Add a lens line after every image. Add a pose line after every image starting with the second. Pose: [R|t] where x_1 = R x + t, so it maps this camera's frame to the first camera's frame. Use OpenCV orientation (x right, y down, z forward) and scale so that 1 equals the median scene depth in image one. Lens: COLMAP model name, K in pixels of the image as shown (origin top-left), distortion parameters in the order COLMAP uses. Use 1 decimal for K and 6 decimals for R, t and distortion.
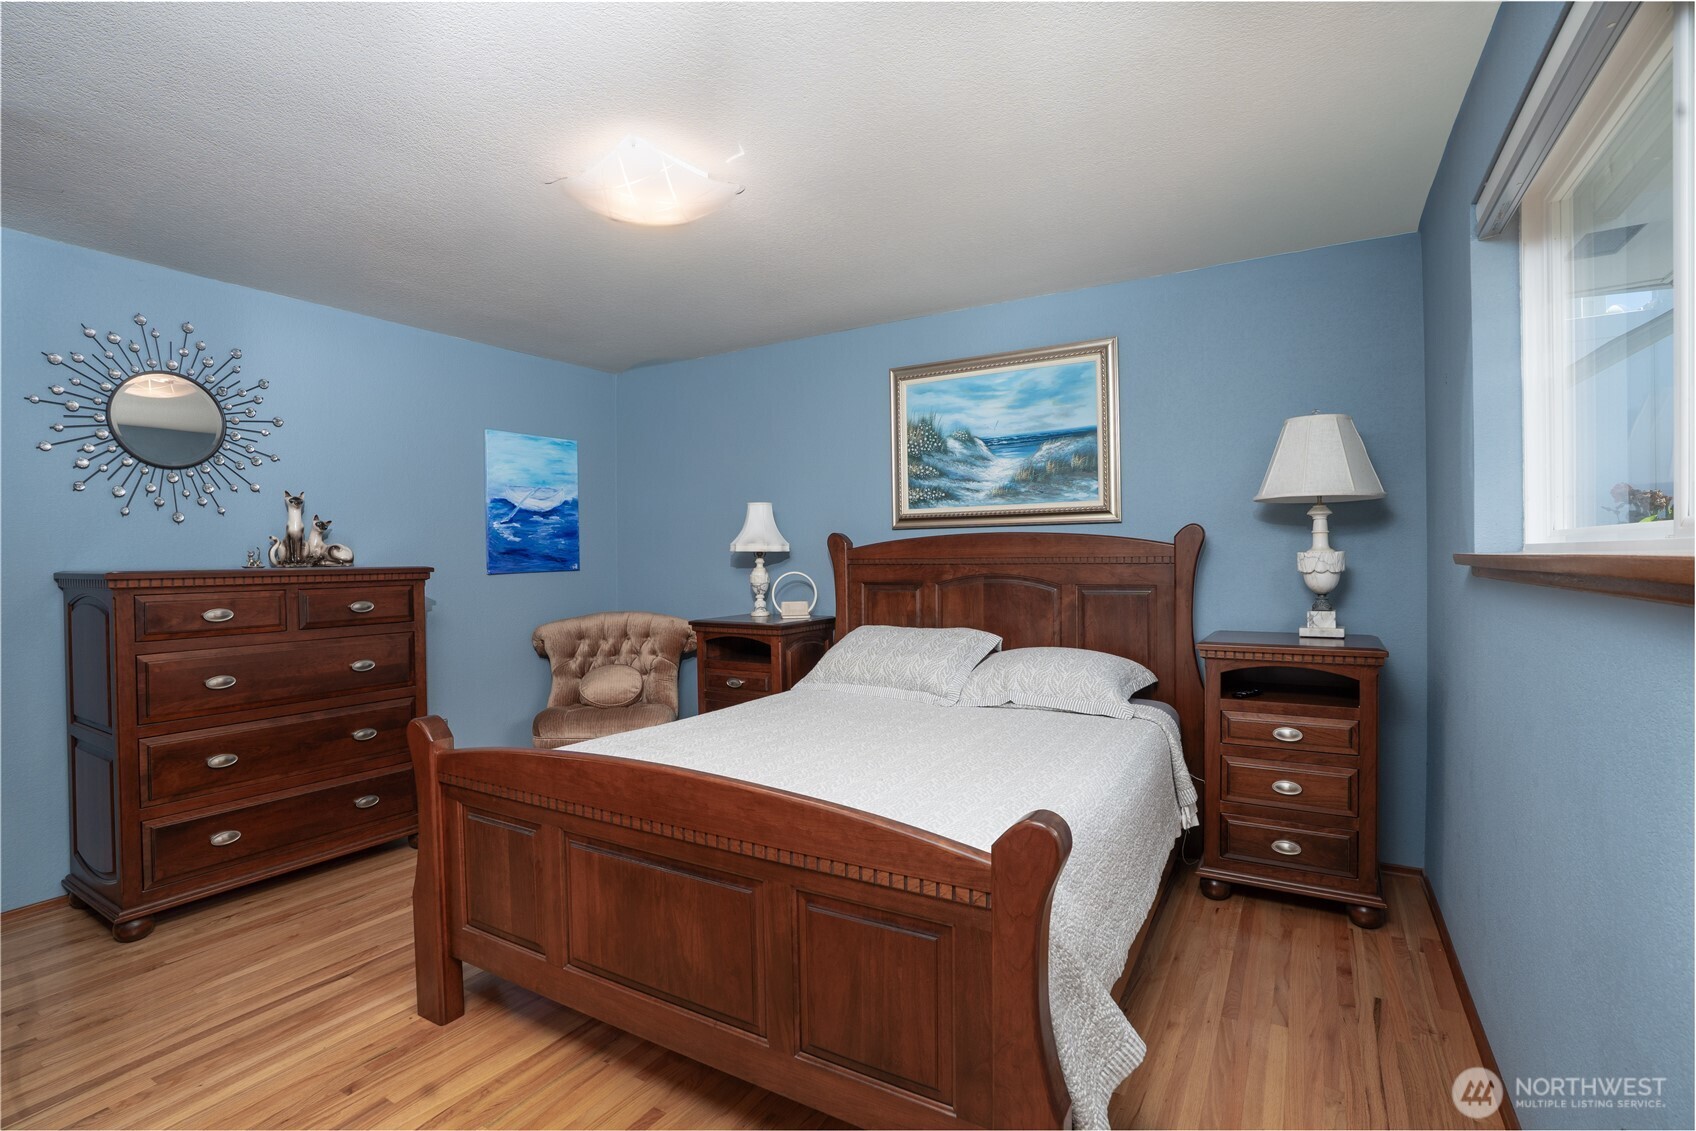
lens RADIAL K [[789.2, 0, 845.6], [0, 789.2, 563.6], [0, 0, 1]] dist [-0.069598, 0.025907]
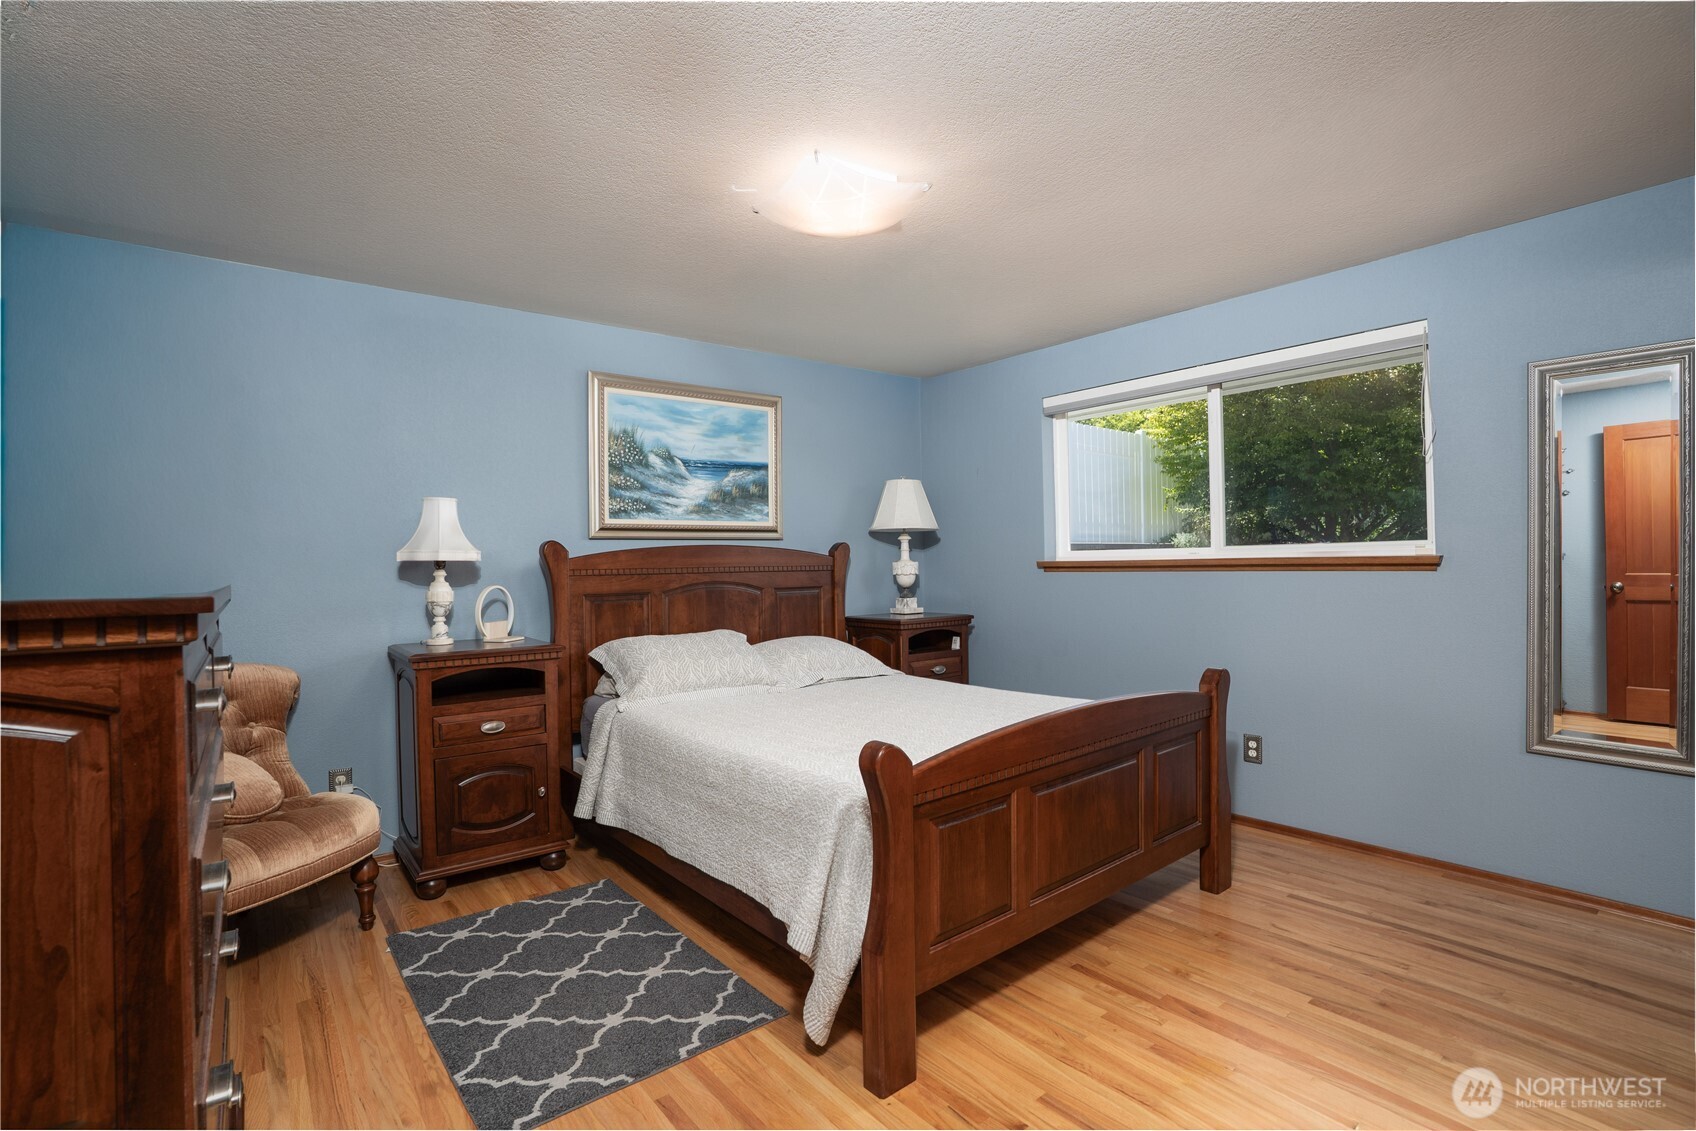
lens RADIAL K [[789.2, 0, 845.6], [0, 789.2, 563.6], [0, 0, 1]] dist [-0.069598, 0.025907]
pose [[0.345580, 0.005465, 0.938374, -0.793364], [0.020859, 0.999691, -0.013504, 0.006456], [-0.938158, 0.024240, 0.345359, 0.422629]]
